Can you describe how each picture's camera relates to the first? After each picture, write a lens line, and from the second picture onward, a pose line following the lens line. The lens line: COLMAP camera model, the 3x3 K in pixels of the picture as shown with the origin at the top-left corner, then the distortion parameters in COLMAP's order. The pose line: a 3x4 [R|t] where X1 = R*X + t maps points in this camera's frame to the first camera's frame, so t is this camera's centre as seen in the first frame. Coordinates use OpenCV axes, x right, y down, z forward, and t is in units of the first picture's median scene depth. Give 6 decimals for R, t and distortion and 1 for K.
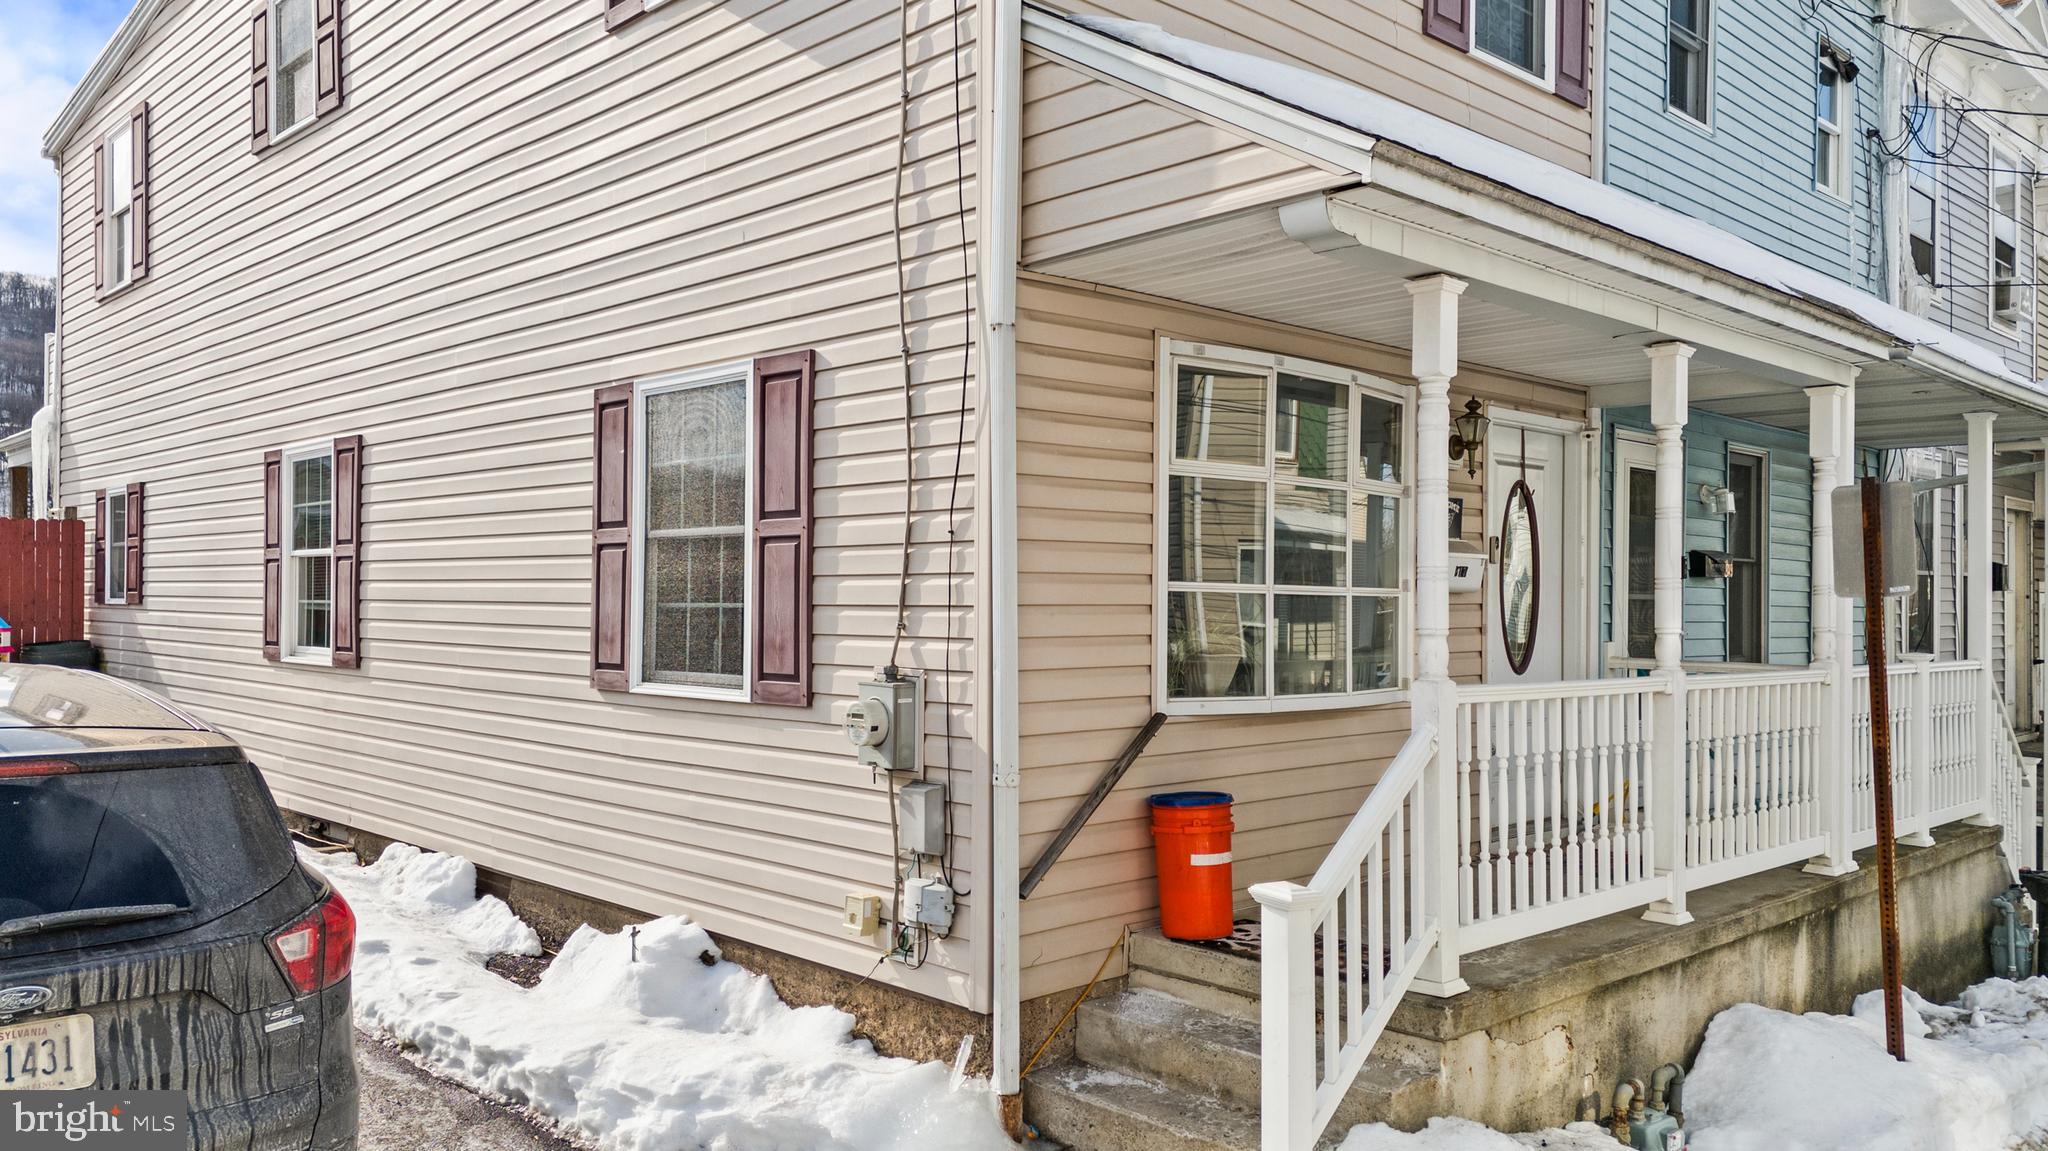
lens RADIAL K [[1481.8, 0, 1063.8], [0, 1481.8, 569.4], [0, 0, 1]] dist [0.089779, -0.090406]
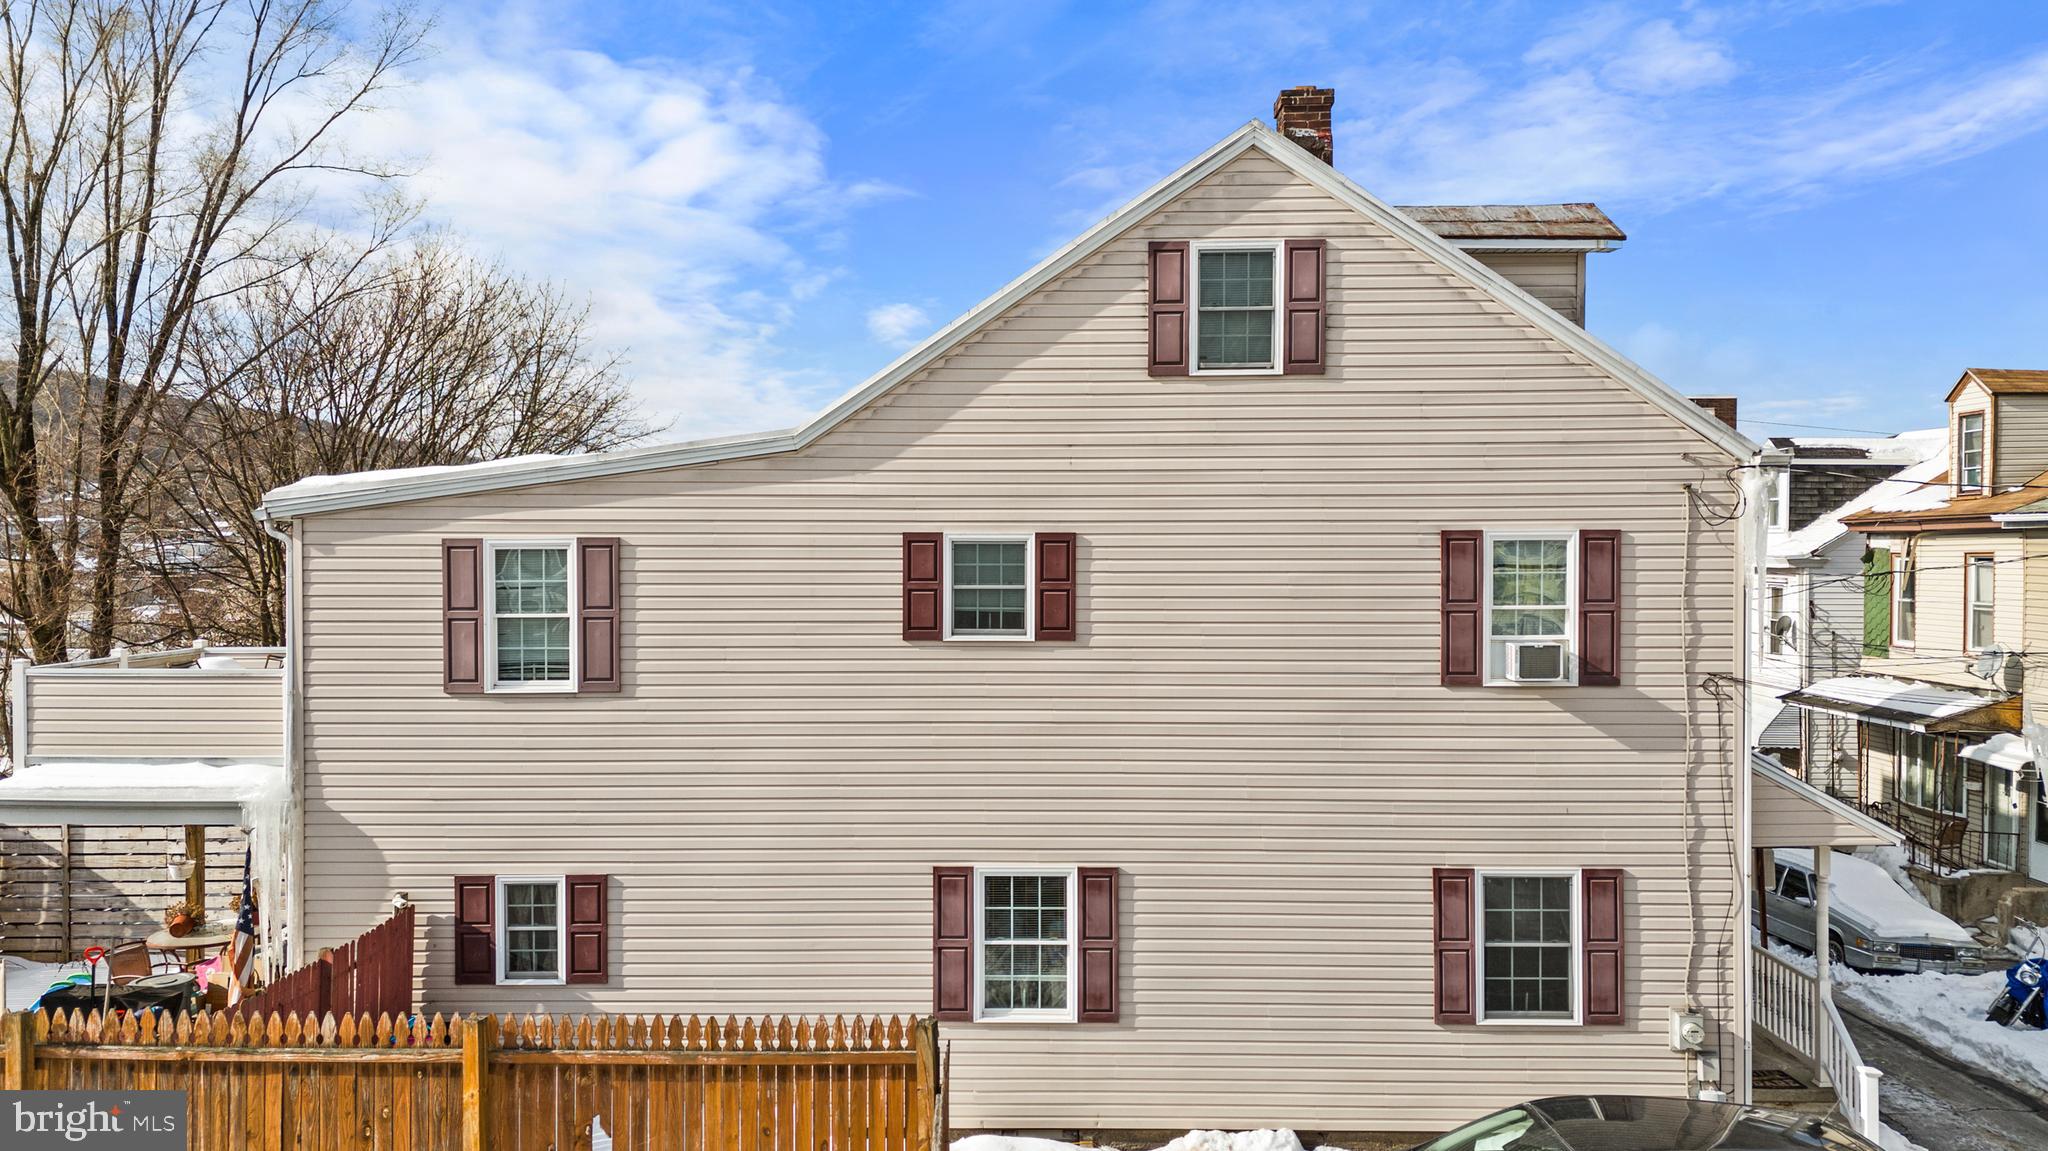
lens RADIAL K [[1497.2, 0, 1024.0], [0, 1497.2, 575.5], [0, 0, 1]] dist [0.089916, -0.086372]
pose [[0.718800, -0.007028, 0.695181, -2.154574], [-0.006565, 0.999836, 0.016896, -0.554763], [-0.695186, -0.016709, 0.718636, -0.028935]]
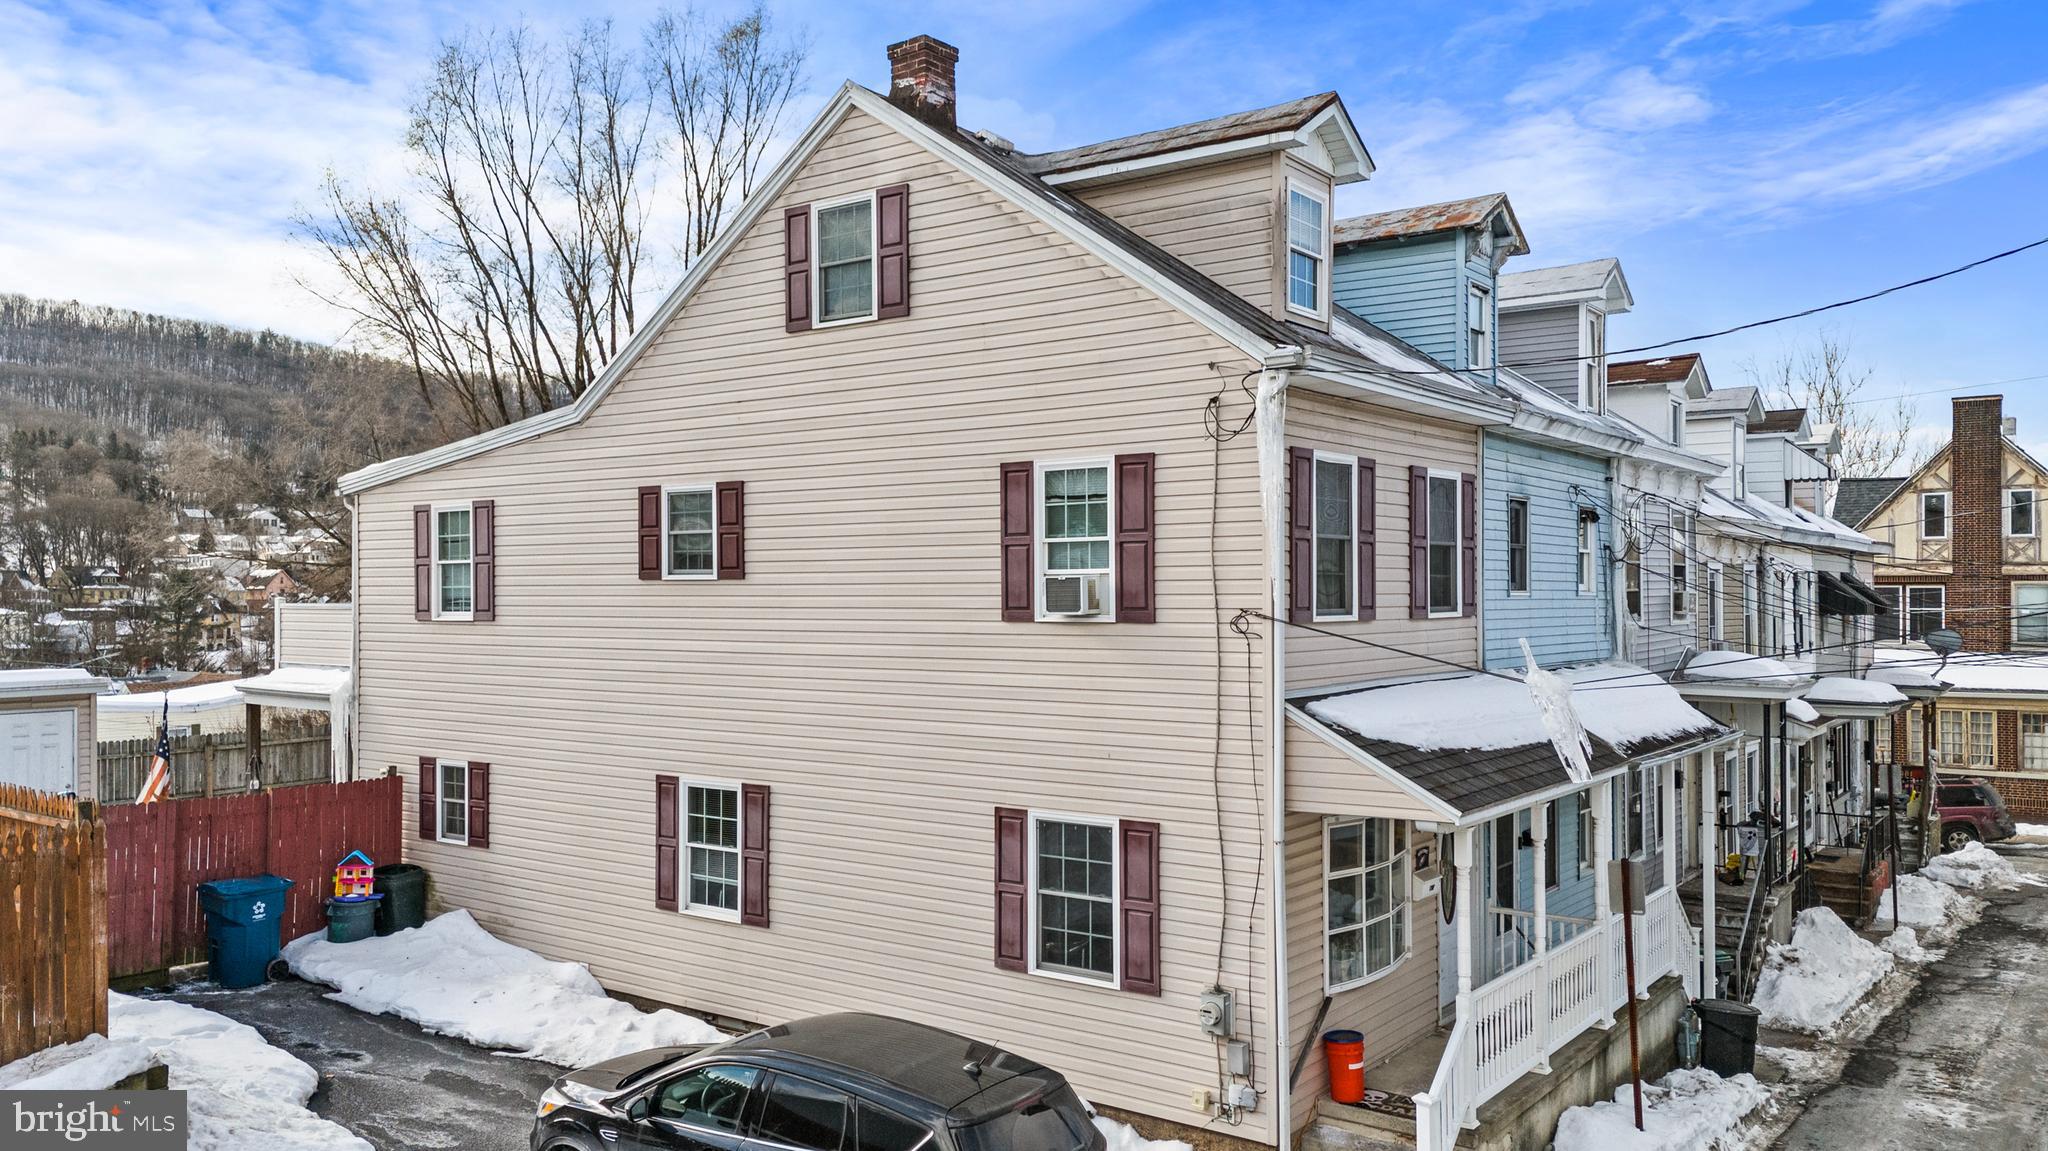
lens RADIAL K [[1481.8, 0, 1063.8], [0, 1481.8, 569.4], [0, 0, 1]] dist [0.089779, -0.090406]
pose [[0.986238, -0.005697, 0.165234, -0.564639], [0.005409, 0.999983, 0.002189, -0.446761], [-0.165244, -0.001265, 0.986252, -0.912501]]
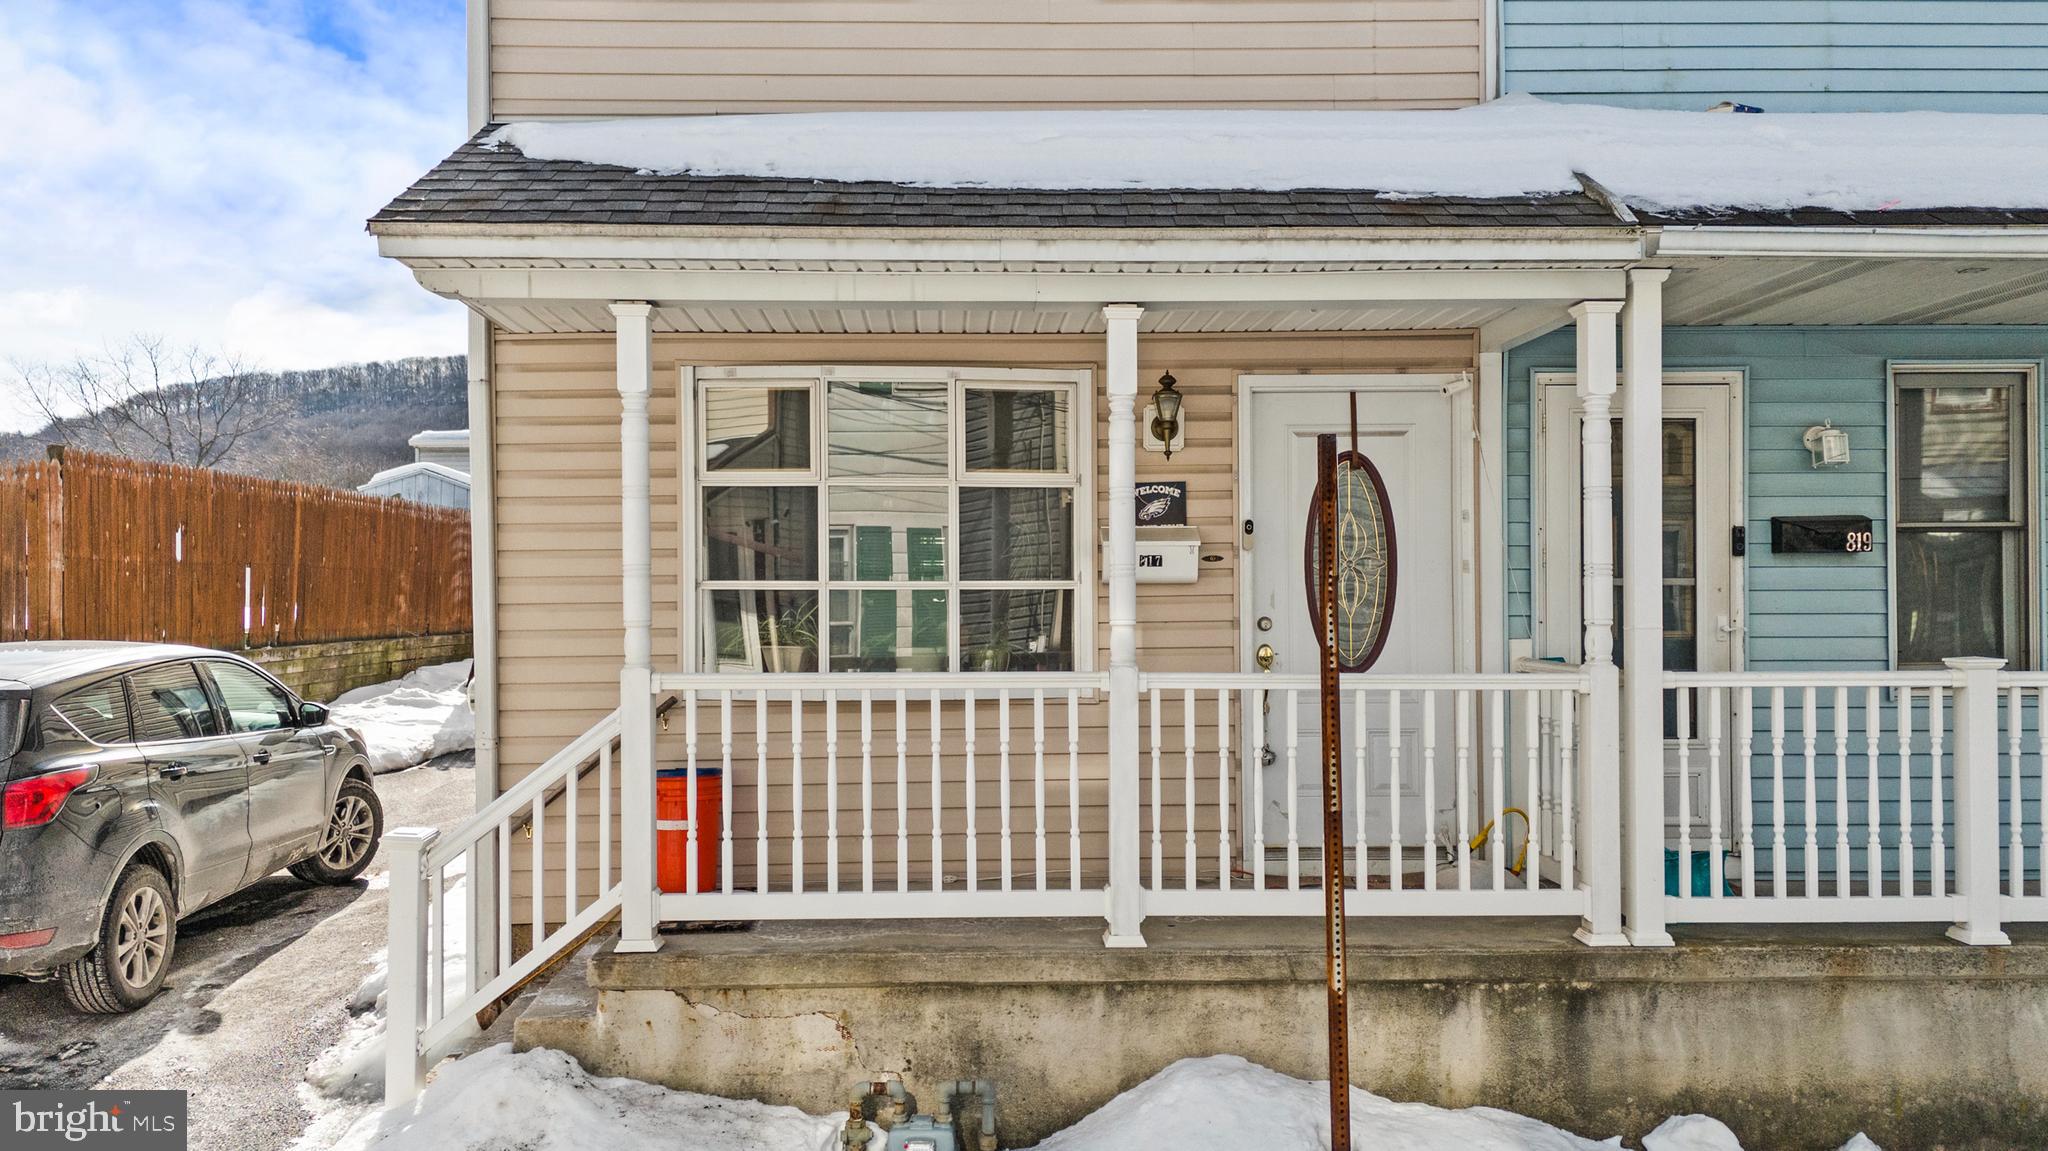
lens RADIAL K [[1497.2, 0, 1024.0], [0, 1497.2, 575.5], [0, 0, 1]] dist [0.089916, -0.086372]
pose [[0.748742, -0.025183, -0.662383, 0.869434], [0.026776, 0.999612, -0.007737, 0.016402], [0.662320, -0.011943, 0.749125, 0.258354]]
